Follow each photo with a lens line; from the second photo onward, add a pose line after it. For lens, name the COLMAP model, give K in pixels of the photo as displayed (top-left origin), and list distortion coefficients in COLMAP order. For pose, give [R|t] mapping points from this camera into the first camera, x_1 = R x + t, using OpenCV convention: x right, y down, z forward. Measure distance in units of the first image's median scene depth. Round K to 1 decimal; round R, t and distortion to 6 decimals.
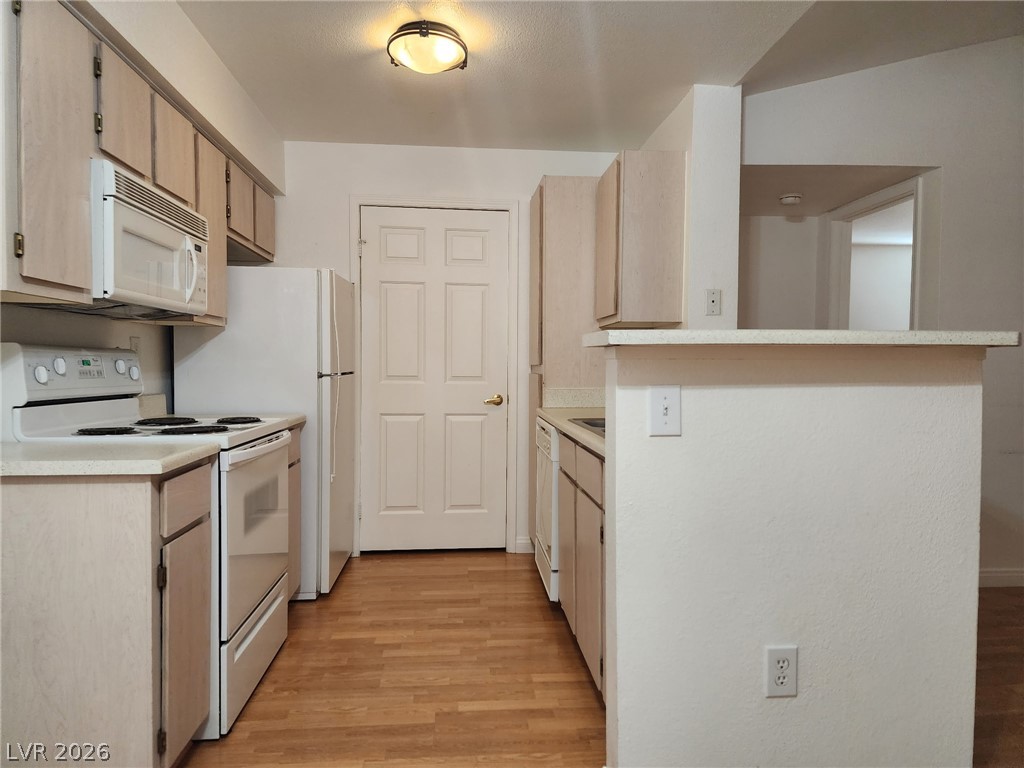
lens RADIAL K [[694.7, 0, 513.5], [0, 694.7, 382.2], [0, 0, 1]] dist [0.063083, -0.046284]
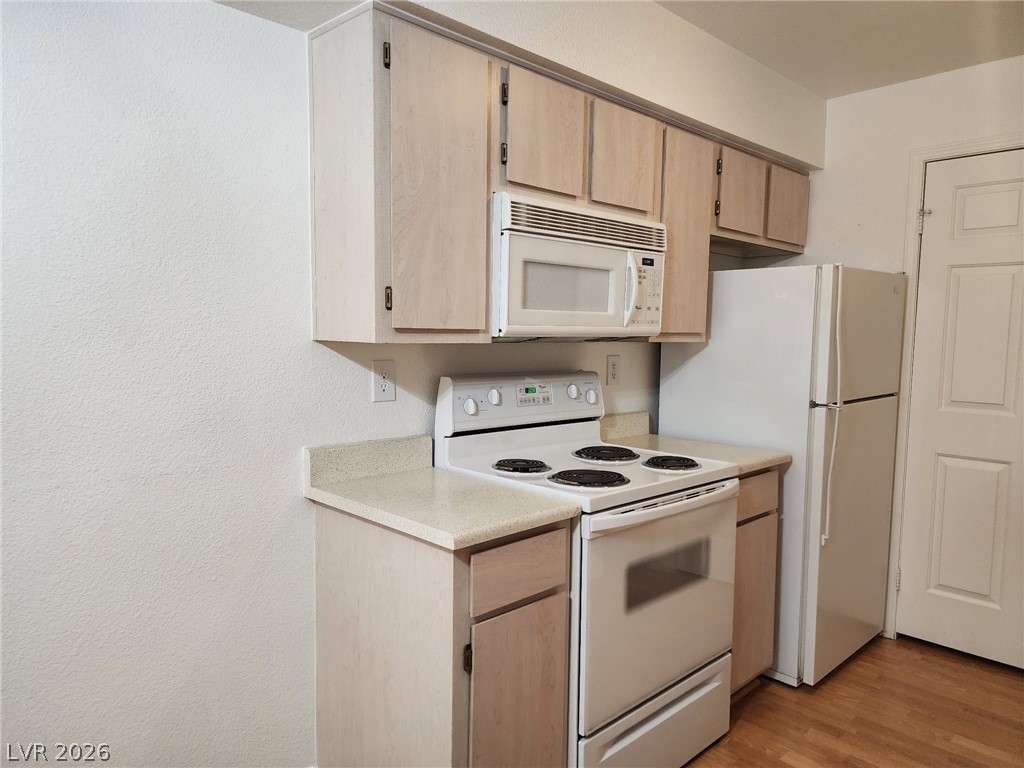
lens RADIAL K [[694.7, 0, 511.6], [0, 694.7, 382.8], [0, 0, 1]] dist [0.063083, -0.046284]
pose [[0.632954, 0.057163, -0.772076, 0.137360], [-0.026688, 0.998289, 0.052032, -0.082471], [0.773729, -0.012329, 0.633397, 0.317866]]
